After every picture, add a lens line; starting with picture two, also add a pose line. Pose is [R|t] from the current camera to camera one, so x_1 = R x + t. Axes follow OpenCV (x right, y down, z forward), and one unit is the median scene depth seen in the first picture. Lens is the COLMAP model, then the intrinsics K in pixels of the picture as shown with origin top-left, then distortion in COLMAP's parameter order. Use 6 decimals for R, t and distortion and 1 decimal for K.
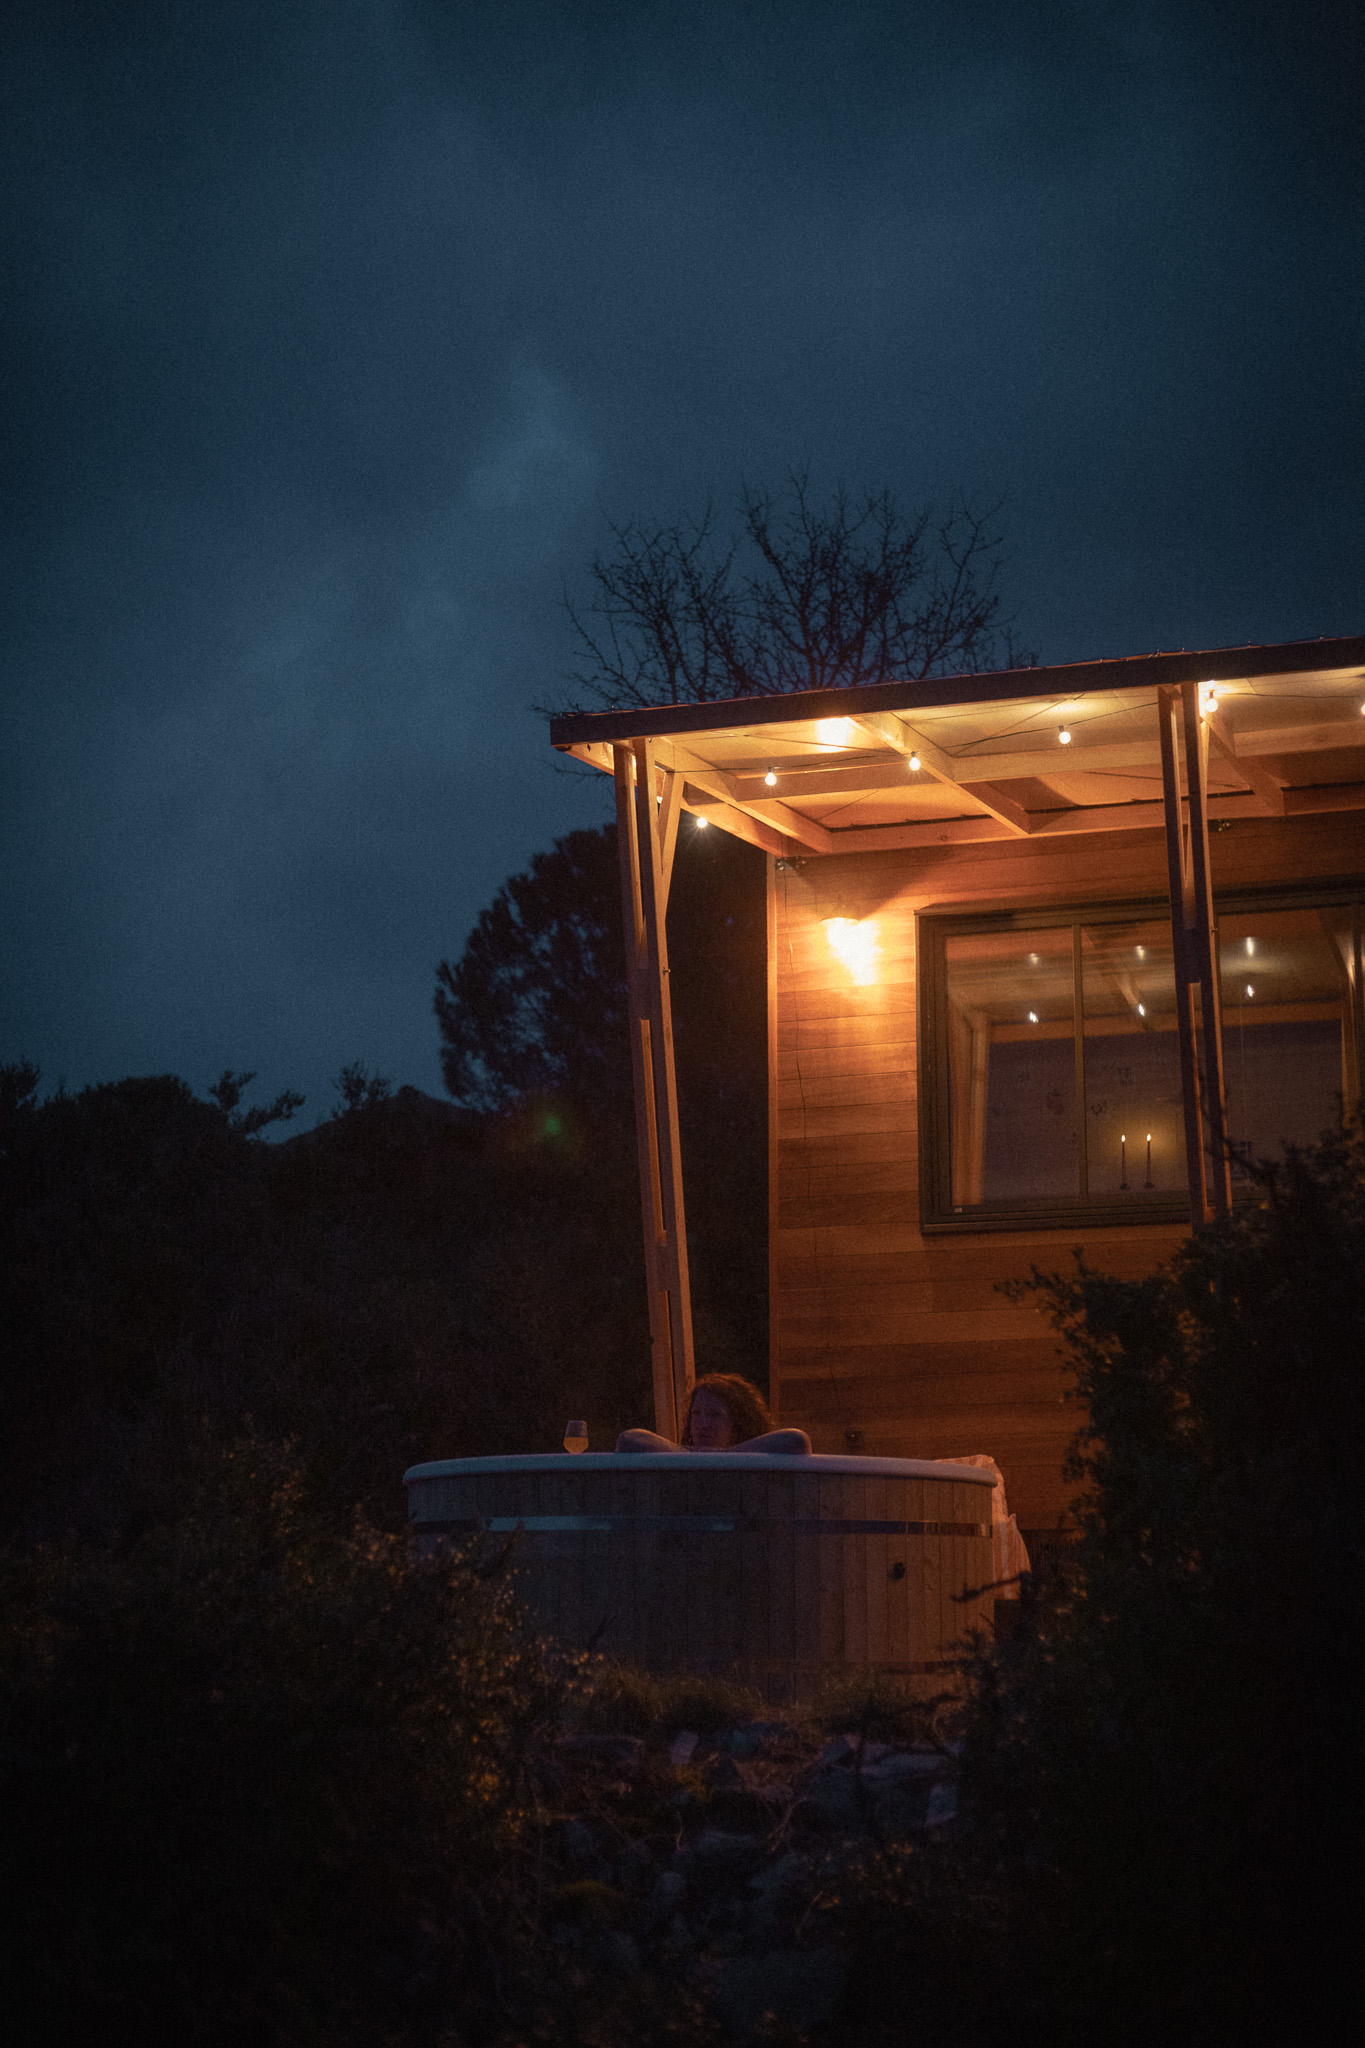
lens RADIAL K [[3057.6, 0, 682.5], [0, 3057.6, 1024.0], [0, 0, 1]] dist [-0.041726, -0.050587]
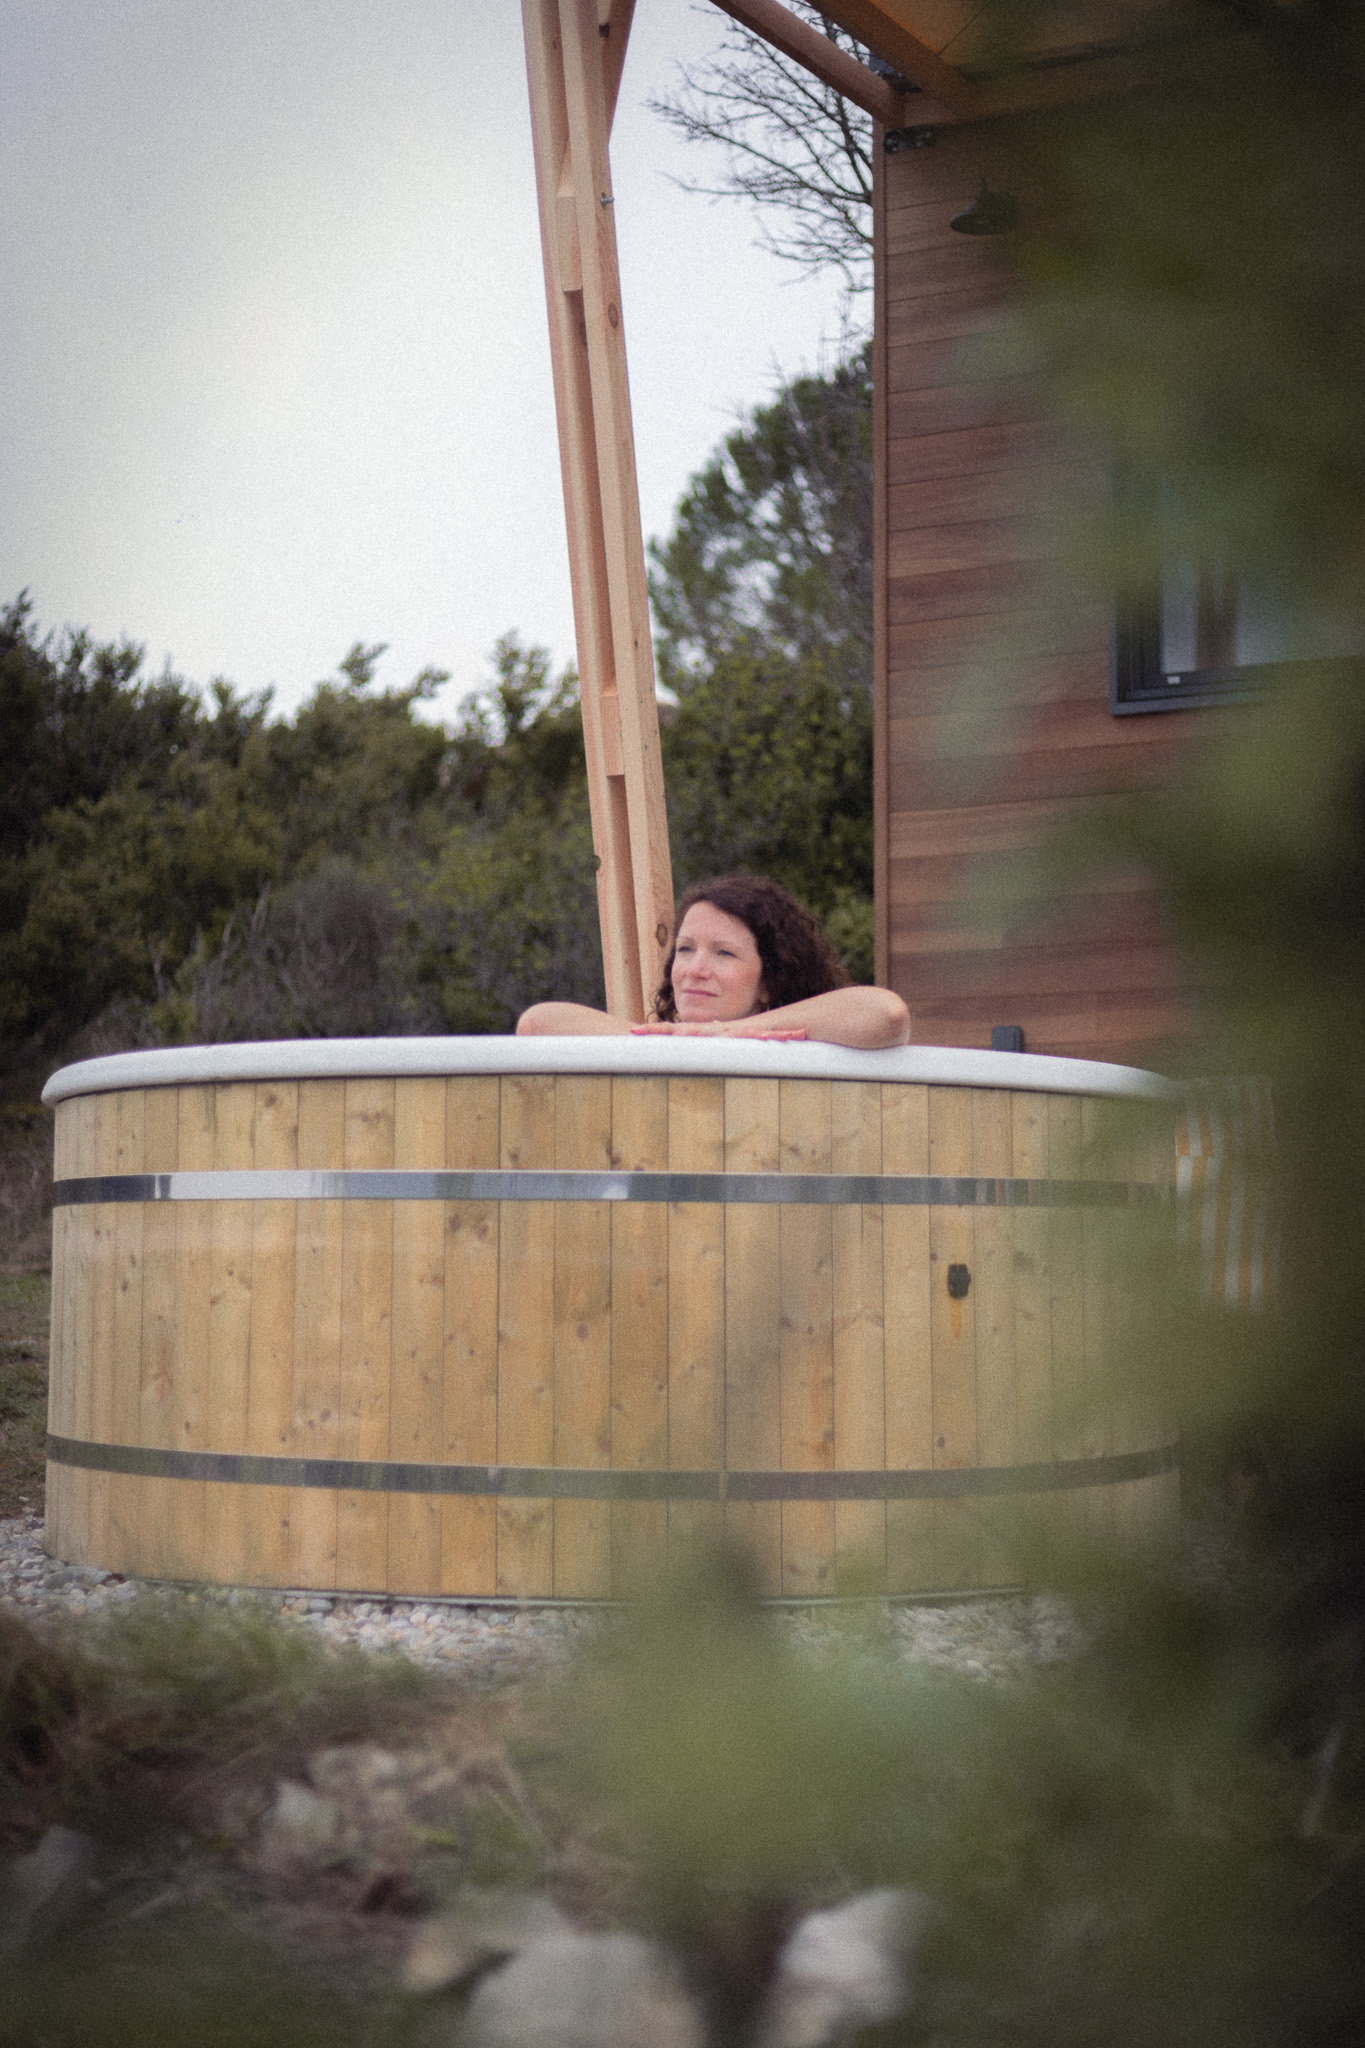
lens RADIAL K [[3057.6, 0, 682.5], [0, 3057.6, 1024.0], [0, 0, 1]] dist [-0.041726, -0.050587]
pose [[0.994614, -0.009447, -0.103219, 0.024971], [0.021034, 0.993514, 0.111745, 0.027500], [0.101494, -0.113314, 0.988362, 0.170836]]
